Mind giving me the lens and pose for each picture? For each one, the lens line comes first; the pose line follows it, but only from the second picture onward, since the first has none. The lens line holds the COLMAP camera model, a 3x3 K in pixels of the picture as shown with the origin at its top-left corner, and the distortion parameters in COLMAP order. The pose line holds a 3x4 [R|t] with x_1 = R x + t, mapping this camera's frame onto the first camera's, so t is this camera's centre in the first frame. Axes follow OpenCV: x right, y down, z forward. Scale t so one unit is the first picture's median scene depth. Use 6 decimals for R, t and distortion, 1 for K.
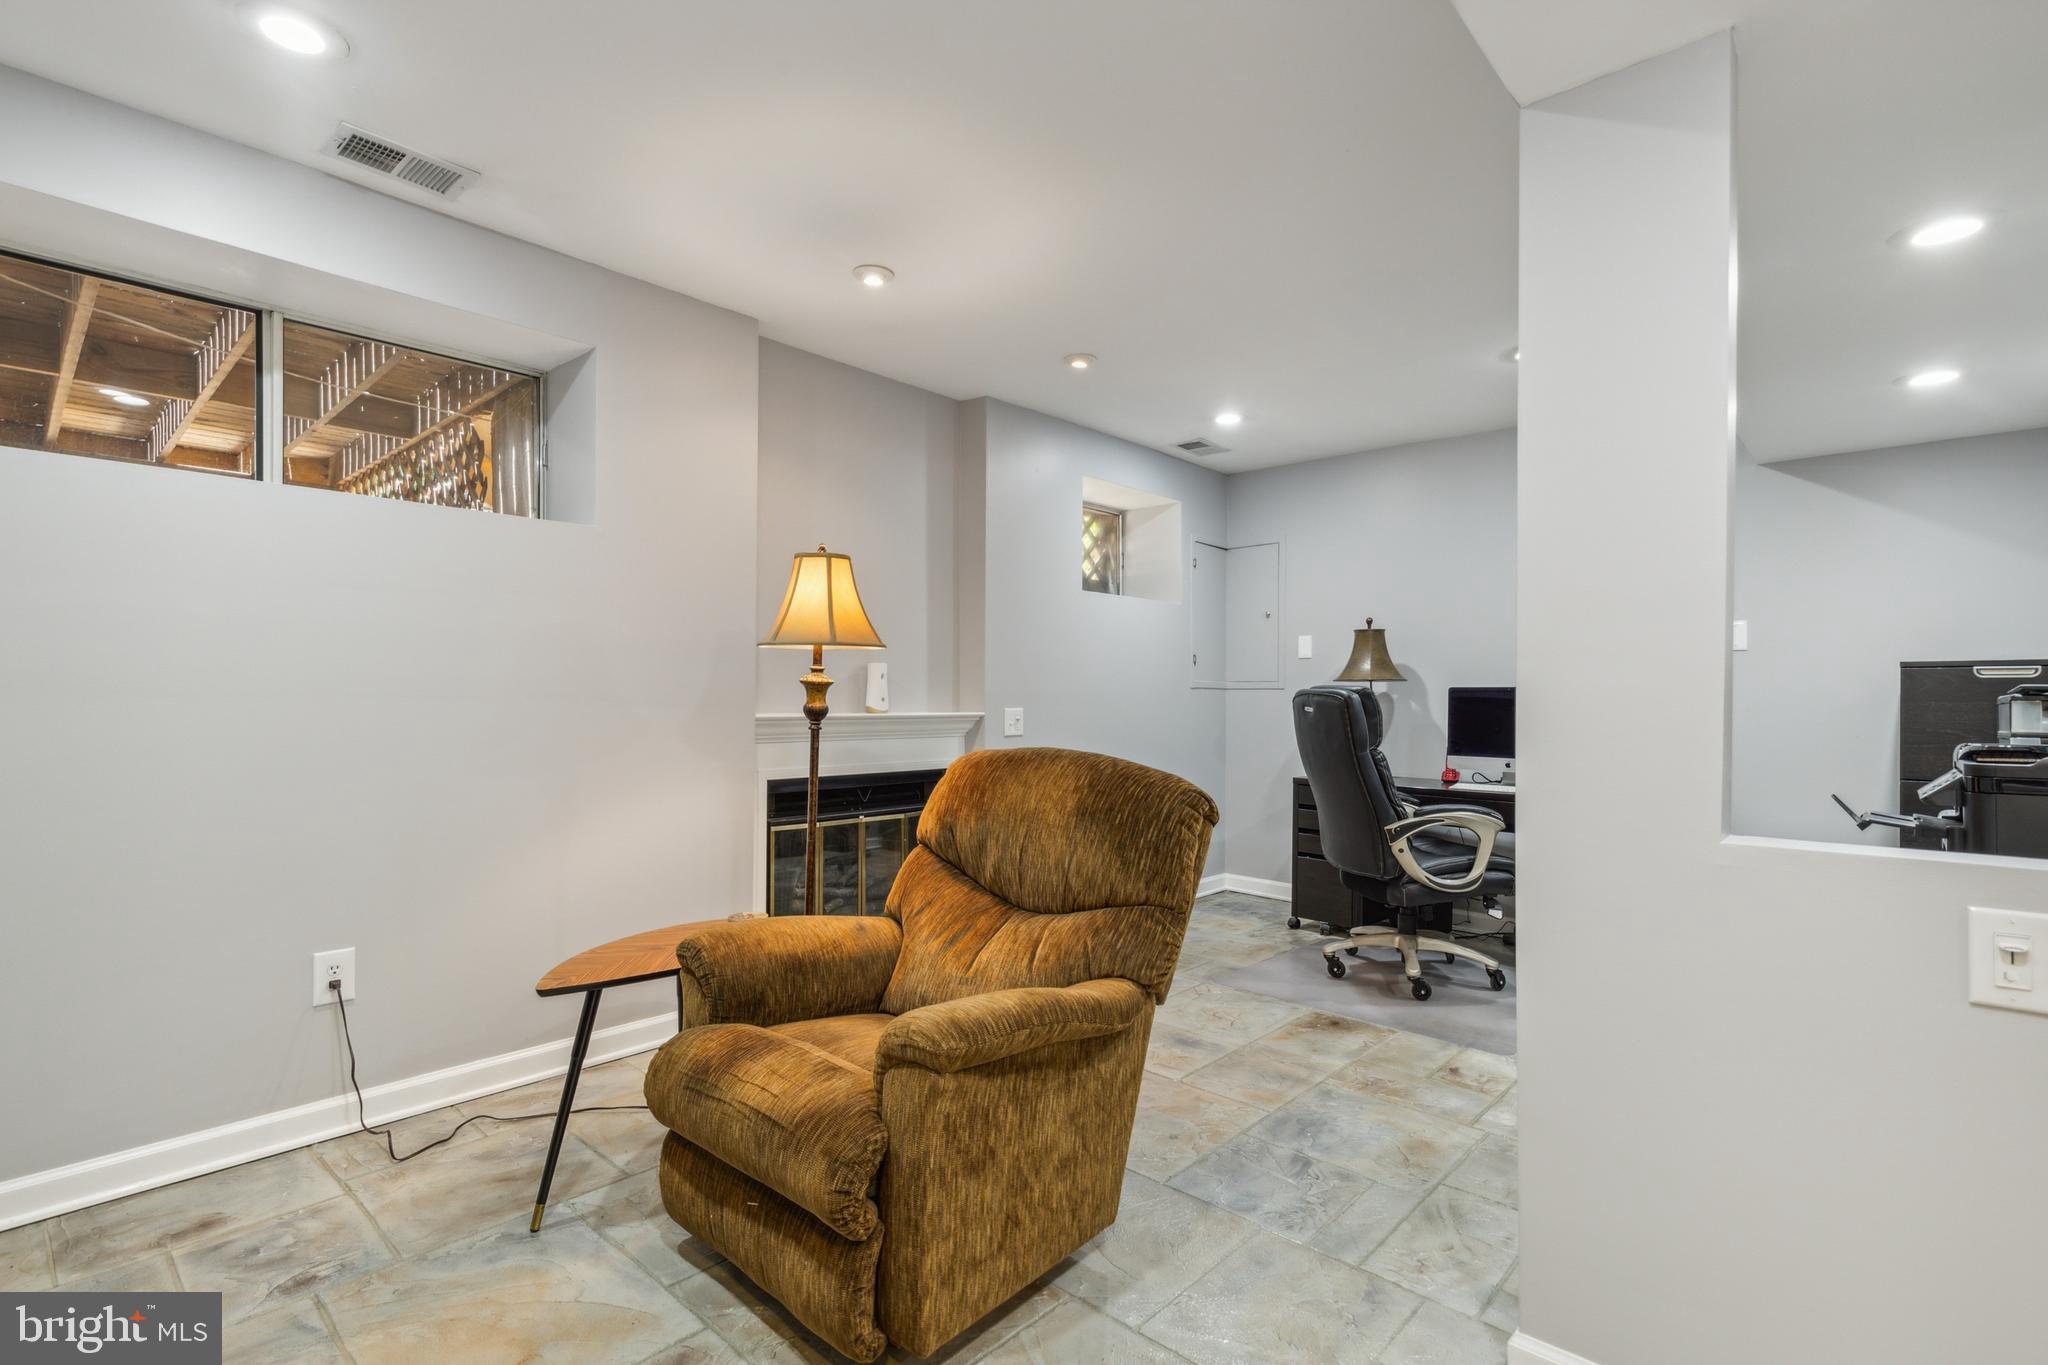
lens RADIAL K [[976.2, 0, 1020.8], [0, 976.2, 692.4], [0, 0, 1]] dist [0.008062, -0.001930]
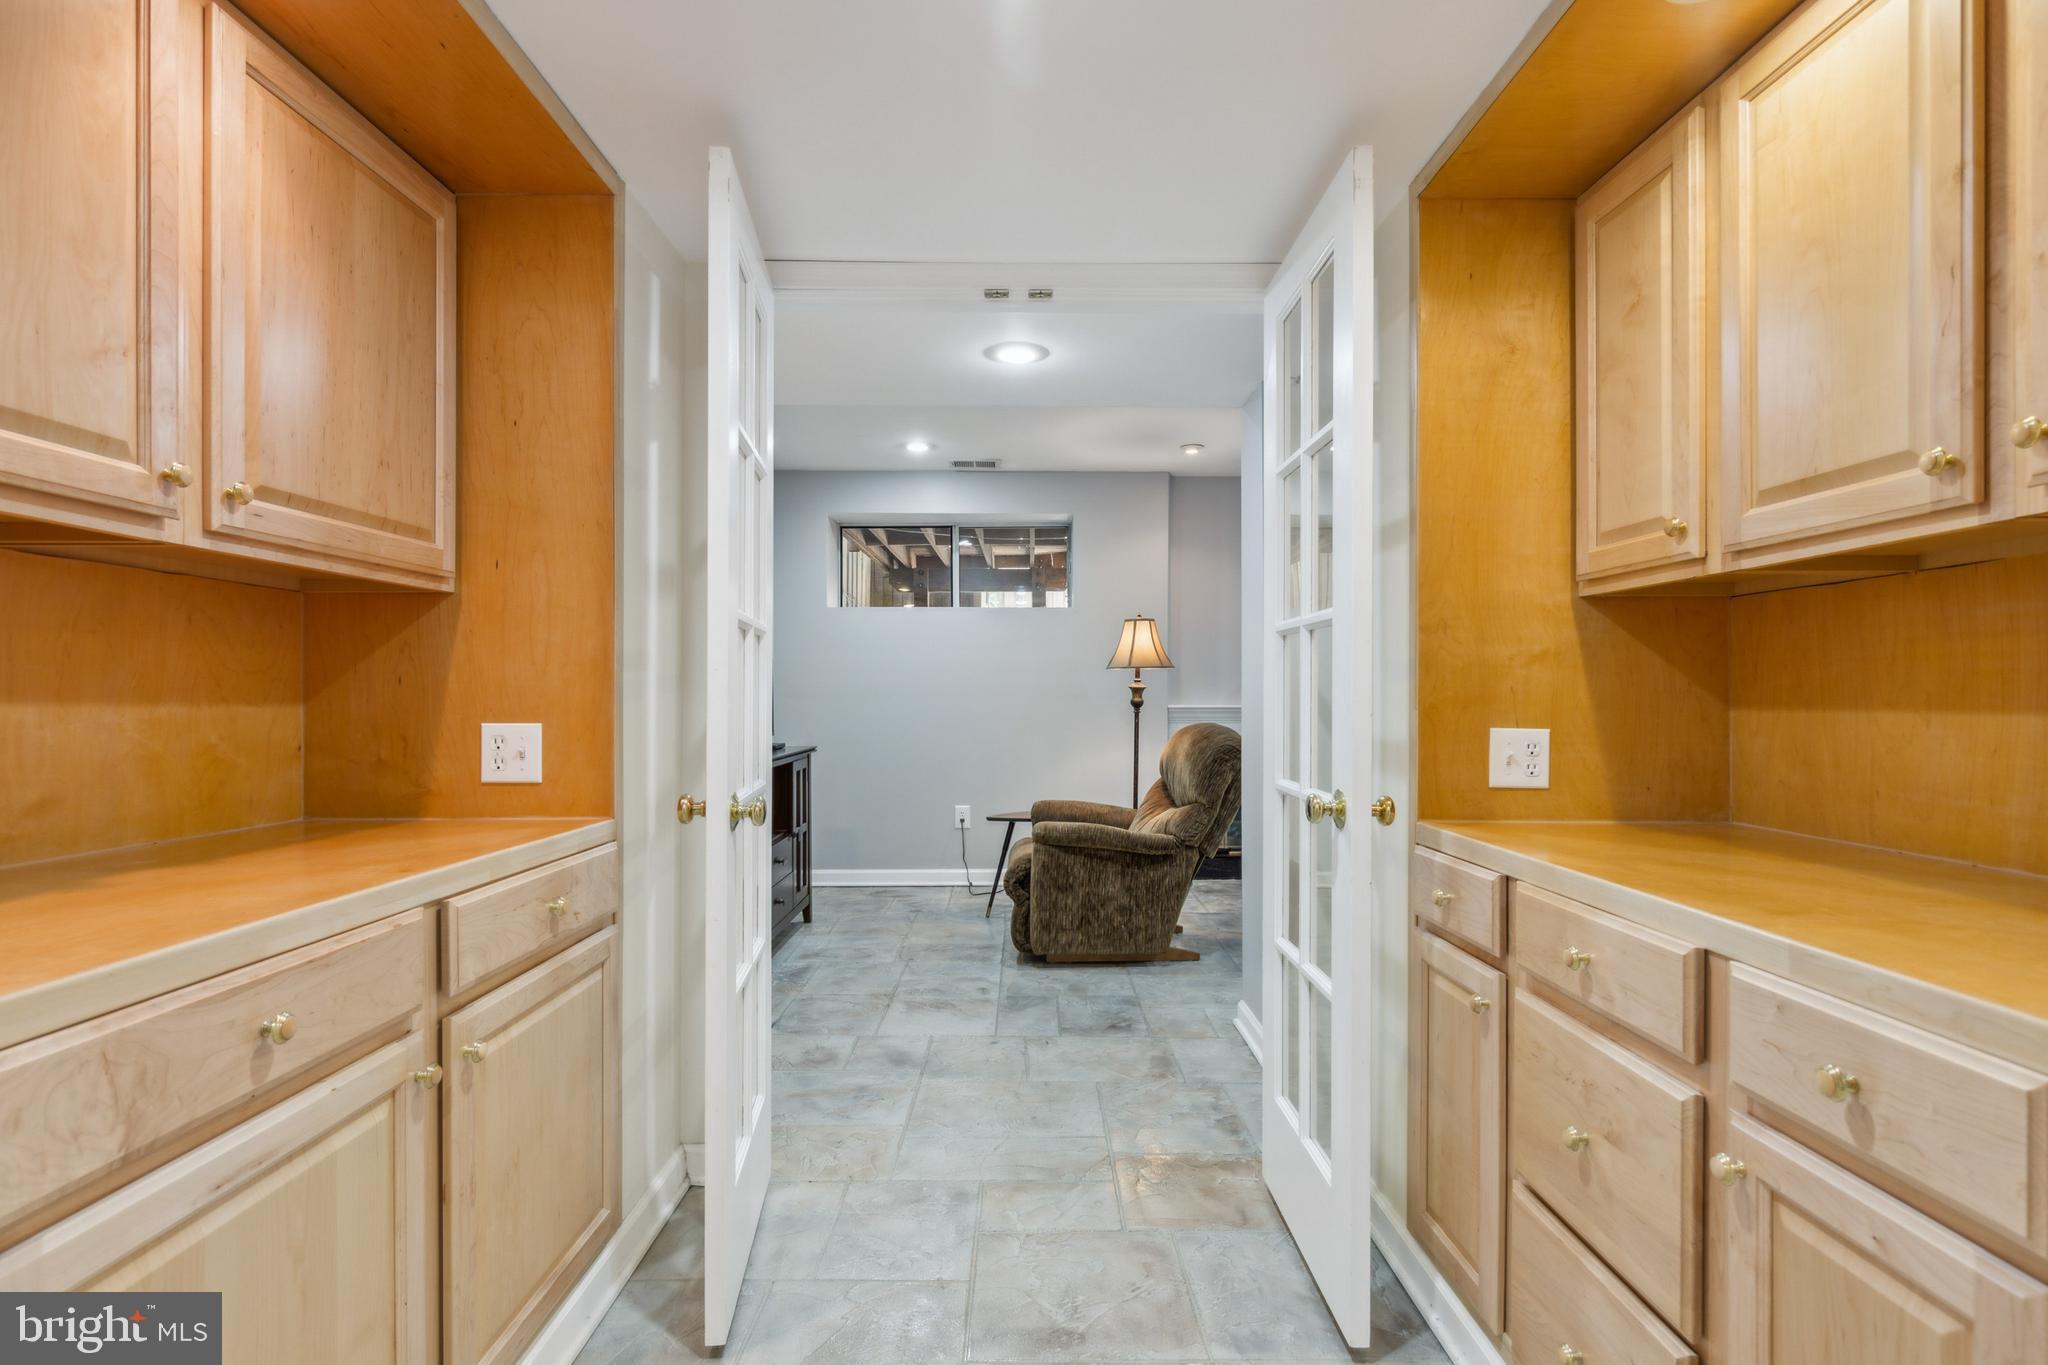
lens RADIAL K [[1023.1, 0, 1023.1], [0, 1023.1, 690.1], [0, 0, 1]] dist [0.000748, 0.000006]
pose [[0.681936, -0.005019, -0.731394, 1.183177], [0.006999, 0.999975, -0.000336, -0.007058], [0.731378, -0.004889, 0.681955, -0.545519]]
